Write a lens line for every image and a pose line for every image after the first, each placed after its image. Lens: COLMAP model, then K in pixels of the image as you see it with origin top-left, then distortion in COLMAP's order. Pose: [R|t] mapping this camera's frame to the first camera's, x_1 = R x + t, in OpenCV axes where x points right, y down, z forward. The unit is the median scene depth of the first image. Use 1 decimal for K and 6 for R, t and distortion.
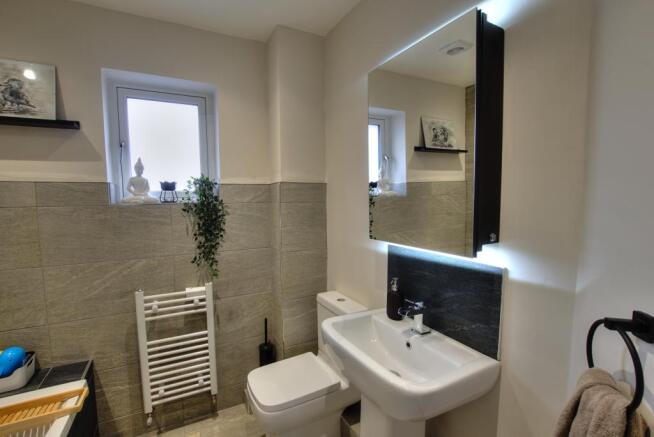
lens RADIAL K [[295.9, 0, 329.0], [0, 295.9, 220.5], [0, 0, 1]] dist [-0.019594, 0.000265]
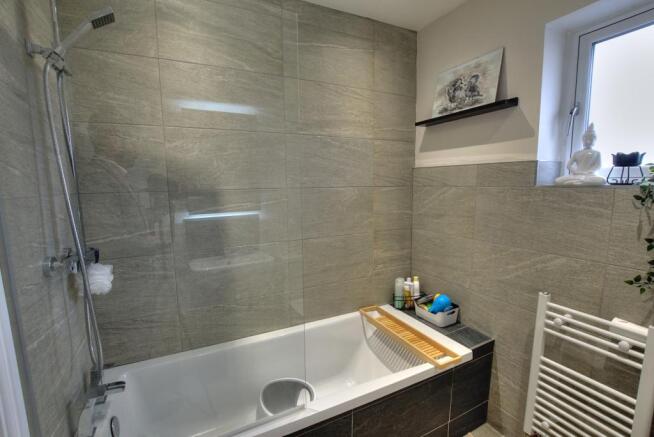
lens RADIAL K [[295.9, 0, 329.0], [0, 295.9, 220.5], [0, 0, 1]] dist [-0.019594, 0.000265]
pose [[-0.022176, 0.138967, -0.990049, 0.144598], [-0.060746, 0.988275, 0.140079, -0.036833], [0.997907, 0.063248, -0.013474, 0.398360]]
